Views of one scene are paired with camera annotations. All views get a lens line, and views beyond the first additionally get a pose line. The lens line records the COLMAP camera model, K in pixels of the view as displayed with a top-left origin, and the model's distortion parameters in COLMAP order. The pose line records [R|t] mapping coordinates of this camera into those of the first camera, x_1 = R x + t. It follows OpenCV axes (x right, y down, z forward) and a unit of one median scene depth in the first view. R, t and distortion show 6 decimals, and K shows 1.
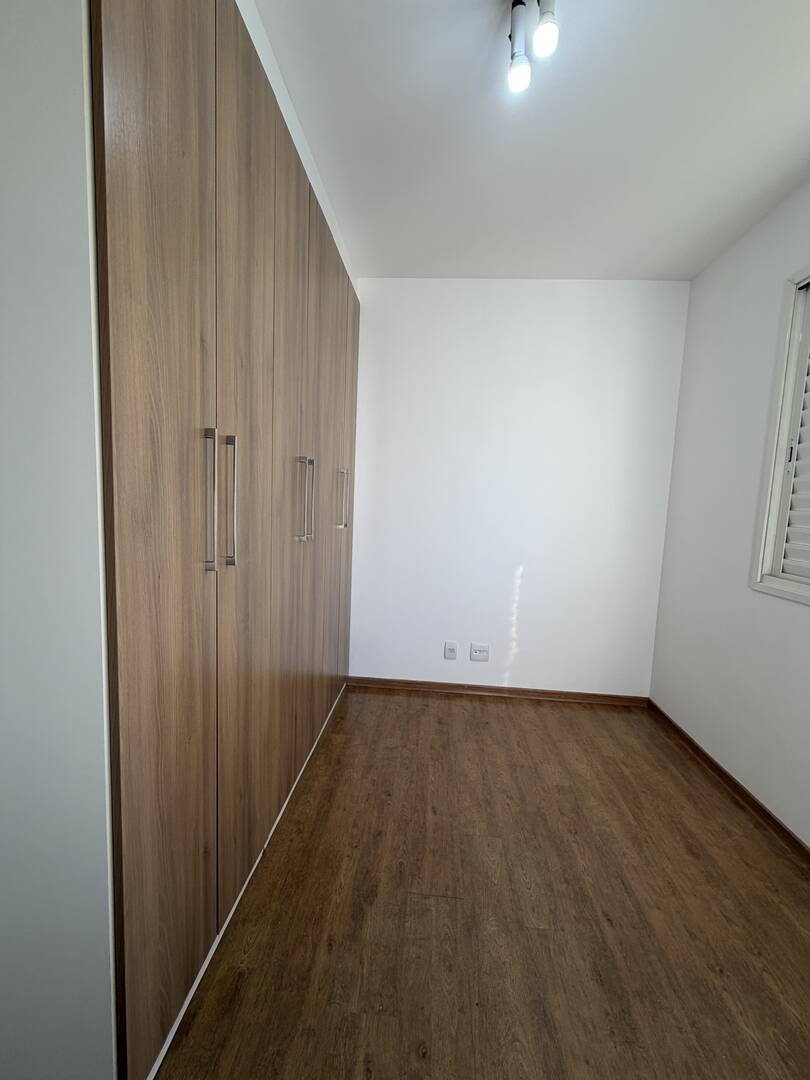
lens RADIAL K [[430.6, 0, 404.9], [0, 430.6, 536.6], [0, 0, 1]] dist [-0.000999, -0.000012]
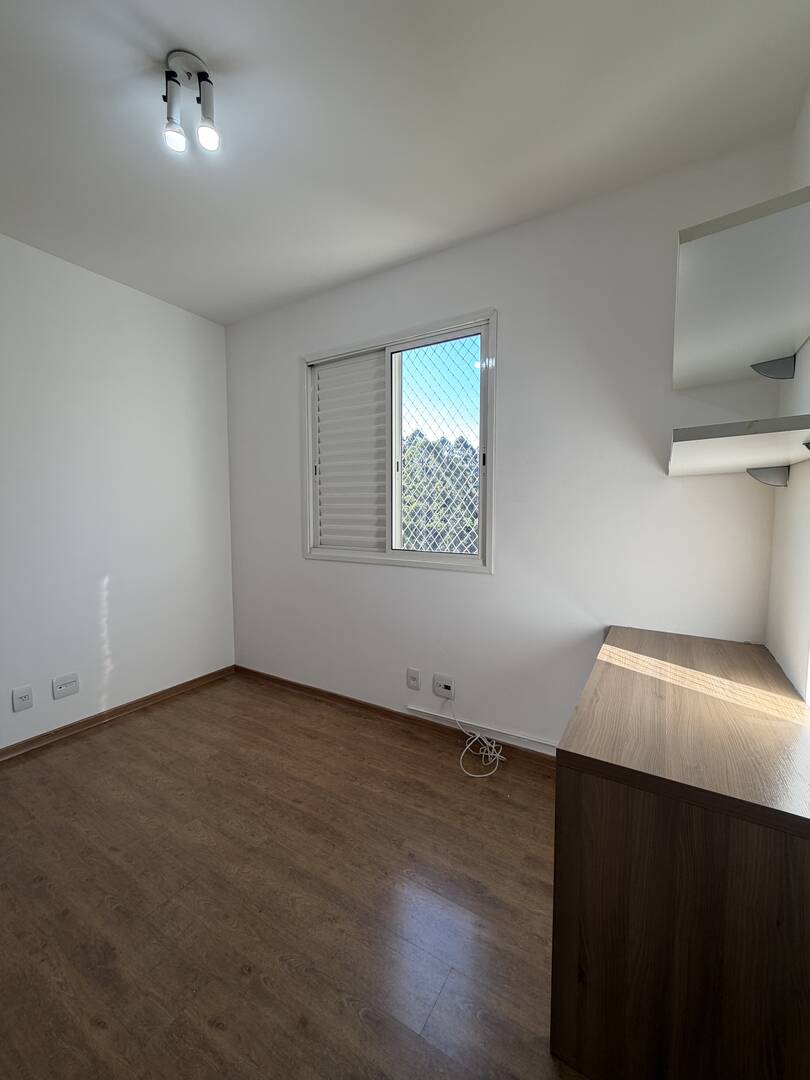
lens RADIAL K [[430.6, 0, 404.9], [0, 430.6, 536.6], [0, 0, 1]] dist [-0.000999, -0.000012]
pose [[0.451799, -0.100629, 0.886426, -0.367651], [0.102866, 0.992867, 0.060284, -0.009839], [-0.886169, 0.063947, 0.458928, -0.005085]]
